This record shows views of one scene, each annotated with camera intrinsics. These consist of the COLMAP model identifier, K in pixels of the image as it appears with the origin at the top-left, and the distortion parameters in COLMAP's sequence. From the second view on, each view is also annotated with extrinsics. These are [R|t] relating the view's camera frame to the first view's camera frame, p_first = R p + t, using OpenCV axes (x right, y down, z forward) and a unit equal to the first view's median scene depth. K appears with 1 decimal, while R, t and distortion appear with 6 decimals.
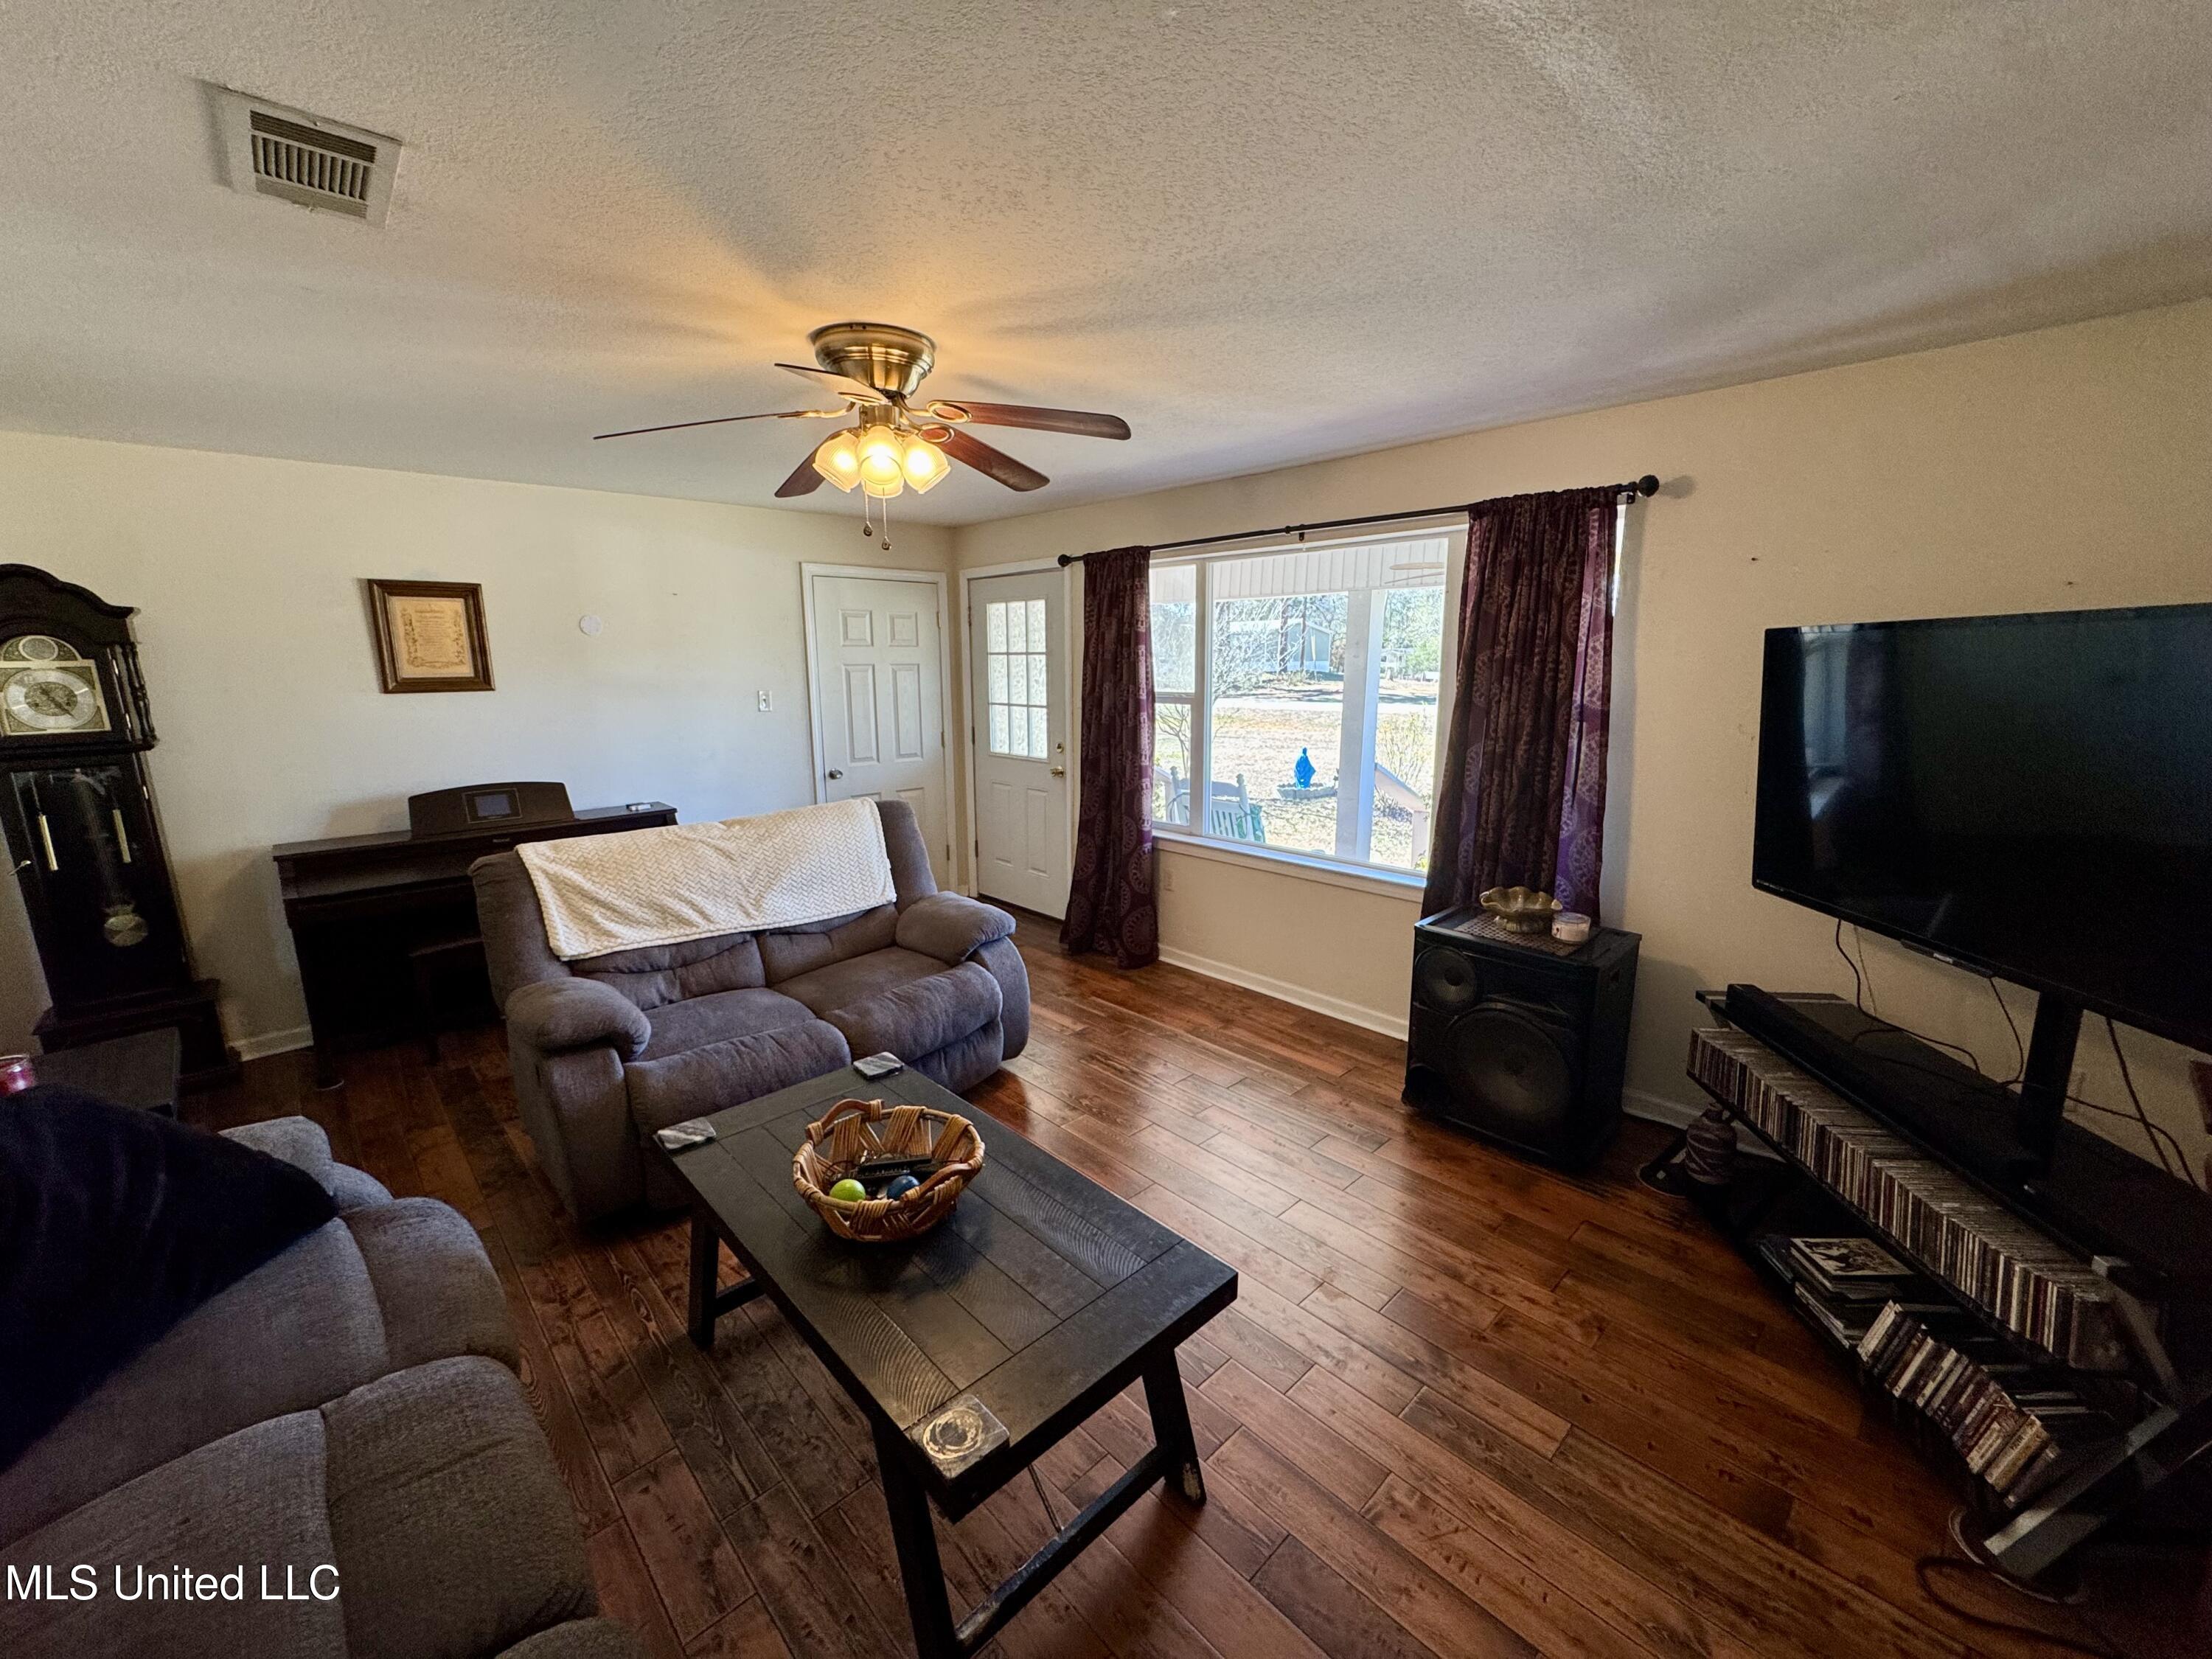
lens RADIAL K [[884.3, 0, 1102.6], [0, 884.3, 824.2], [0, 0, 1]] dist [-0.005913, 0.001120]
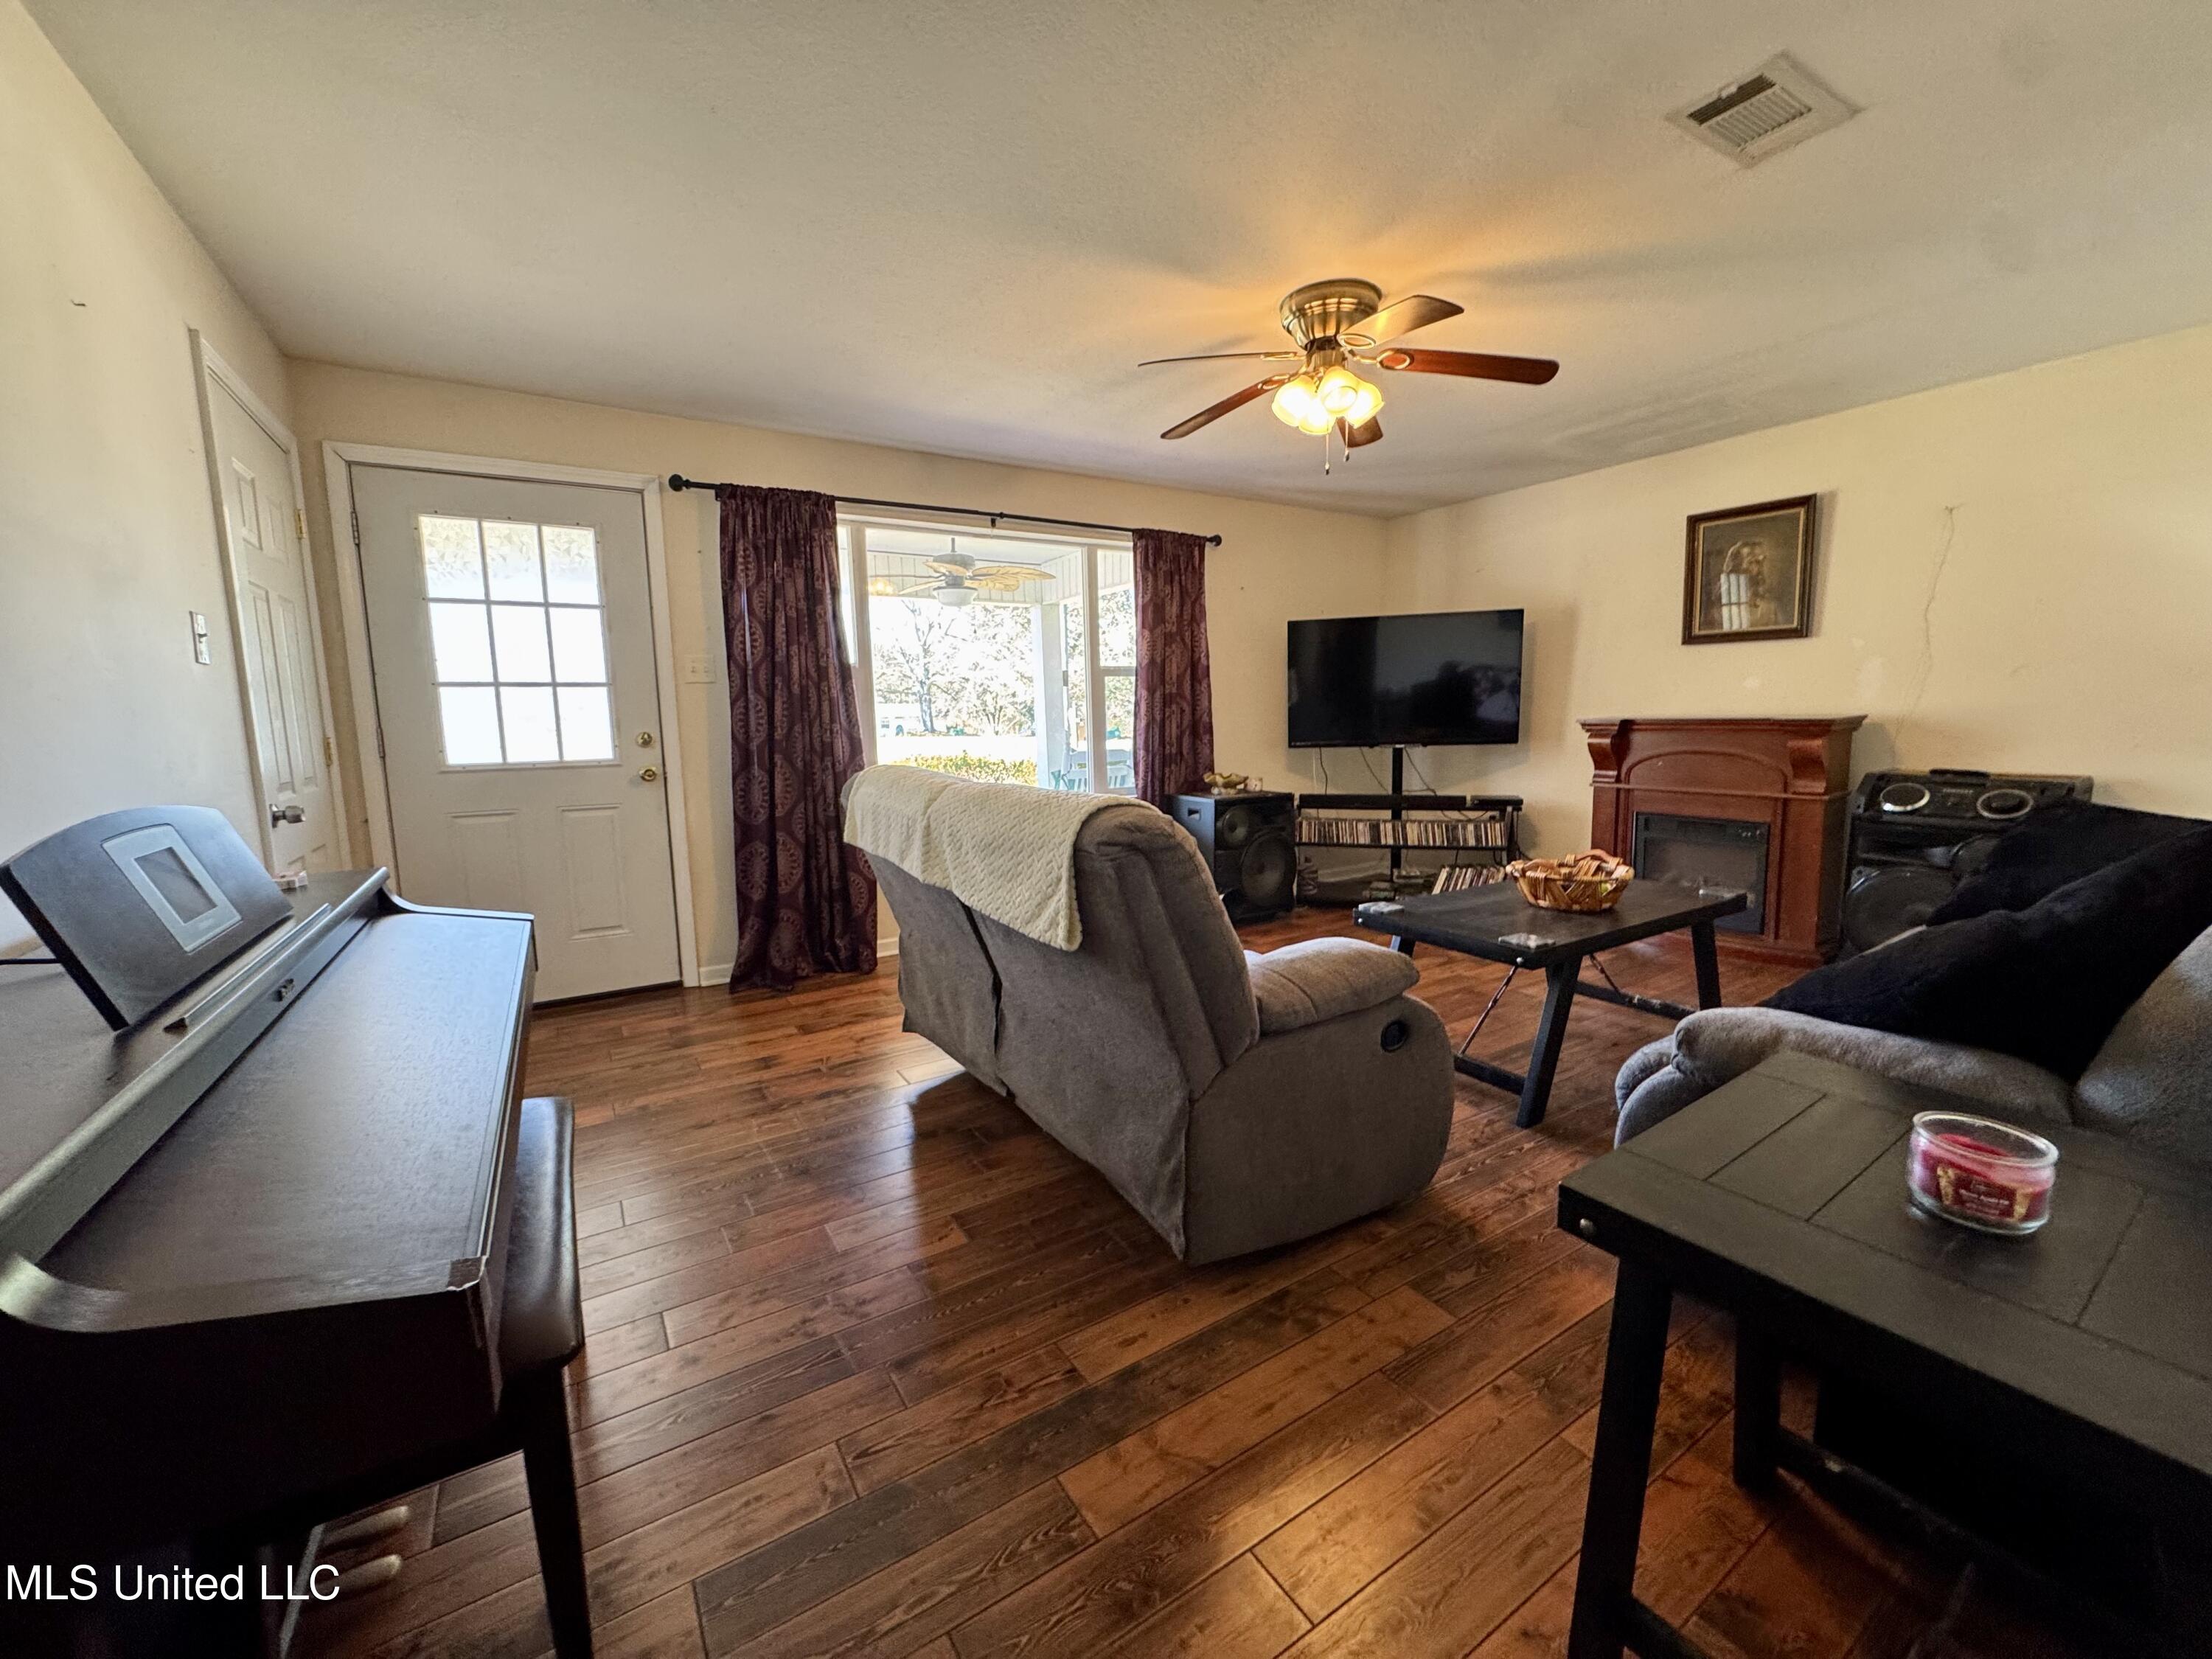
lens RADIAL K [[884.3, 0, 1103.0], [0, 884.3, 823.0], [0, 0, 1]] dist [-0.005913, 0.001120]
pose [[0.198858, -0.120873, 0.972546, -0.809851], [0.200188, 0.976451, 0.080425, -0.004821], [-0.959364, 0.178699, 0.218372, 0.596499]]
